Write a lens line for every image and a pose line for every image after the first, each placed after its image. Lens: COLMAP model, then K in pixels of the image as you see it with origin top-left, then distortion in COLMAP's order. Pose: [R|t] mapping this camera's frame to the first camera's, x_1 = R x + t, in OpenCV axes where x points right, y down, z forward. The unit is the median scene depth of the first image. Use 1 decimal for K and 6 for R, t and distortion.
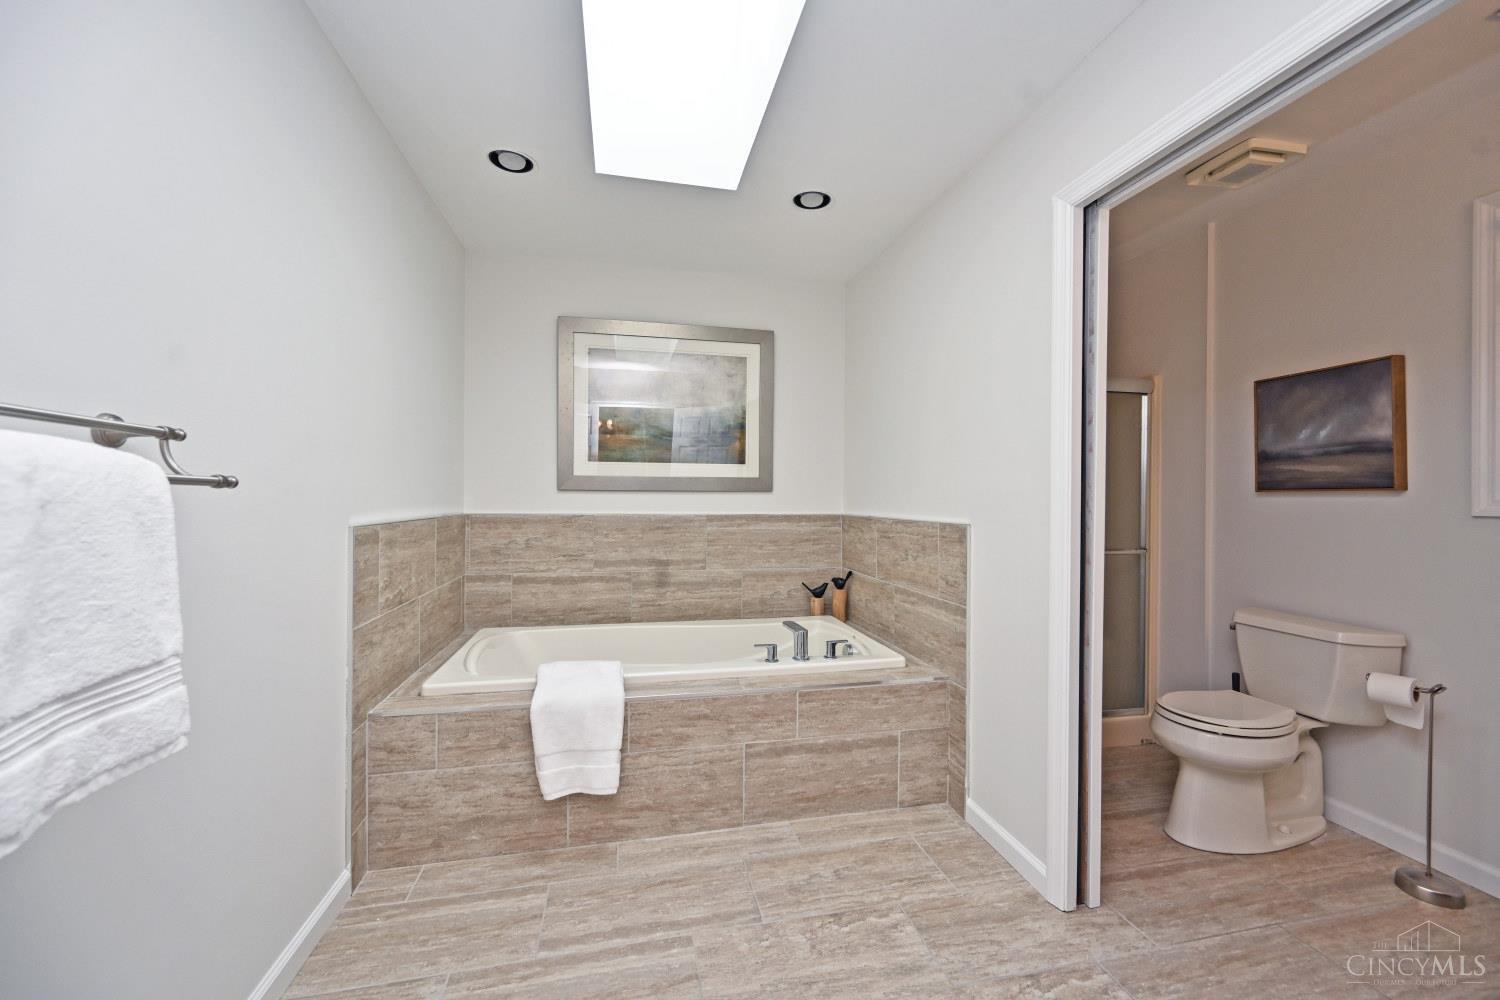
lens RADIAL K [[596.0, 0, 744.9], [0, 596.0, 501.6], [0, 0, 1]] dist [-0.003239, 0.001336]
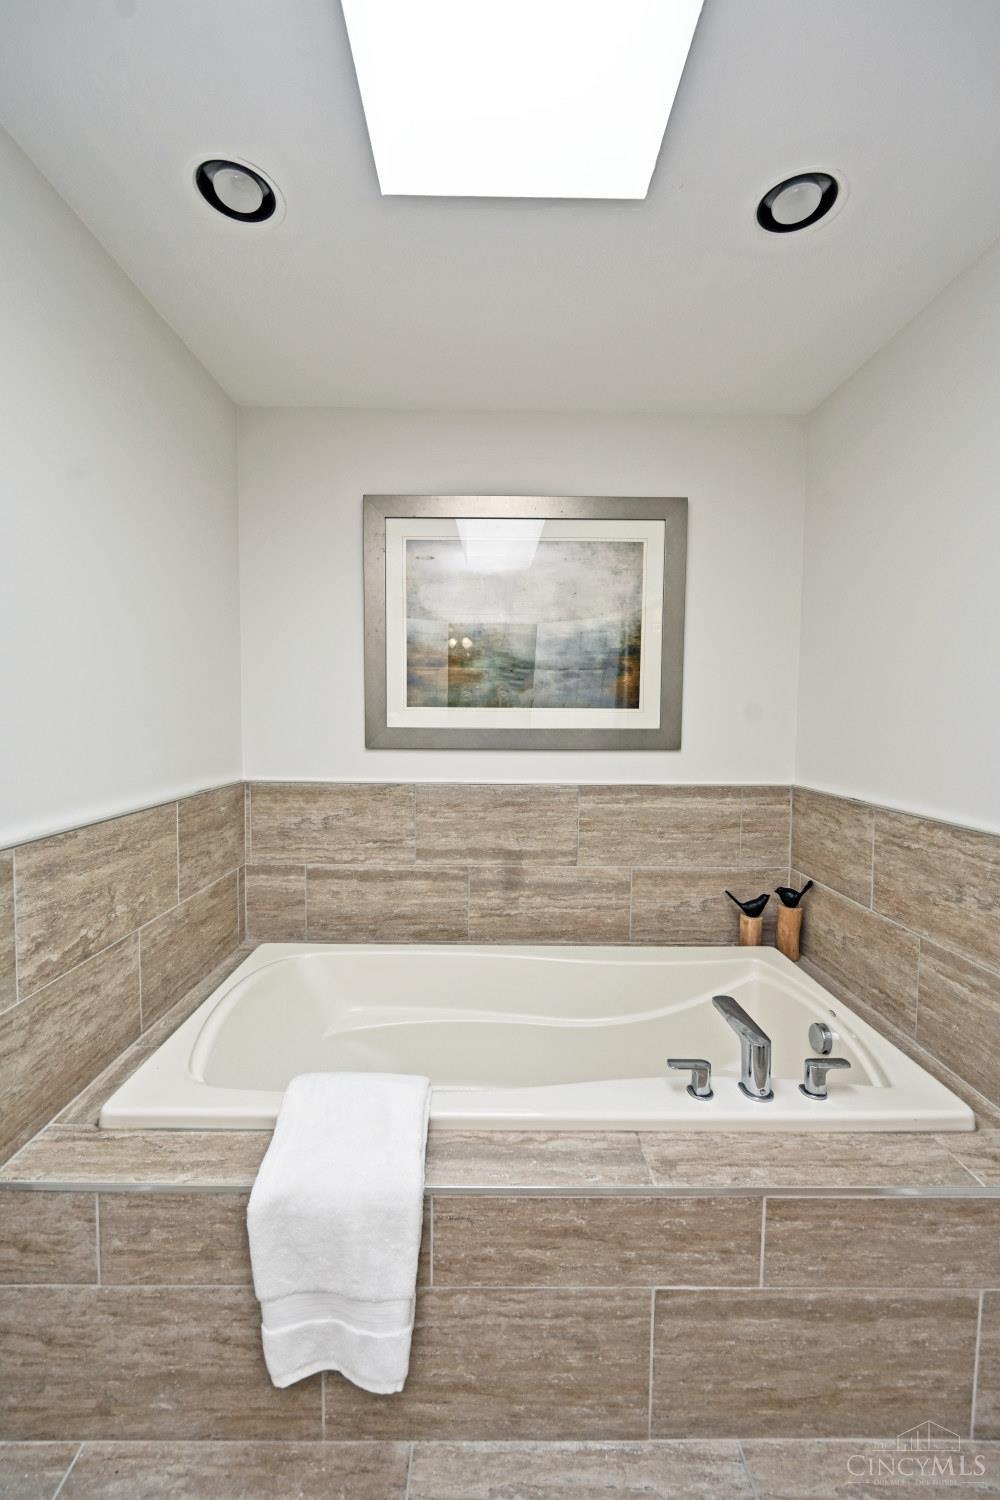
lens RADIAL K [[596.0, 0, 491.9], [0, 596.0, 751.6], [0, 0, 1]] dist [-0.003239, 0.001336]
pose [[0.979815, 0.012825, -0.199495, -0.036609], [-0.001024, 0.998249, 0.059143, -0.074192], [0.199904, -0.057745, 0.978112, 0.446710]]
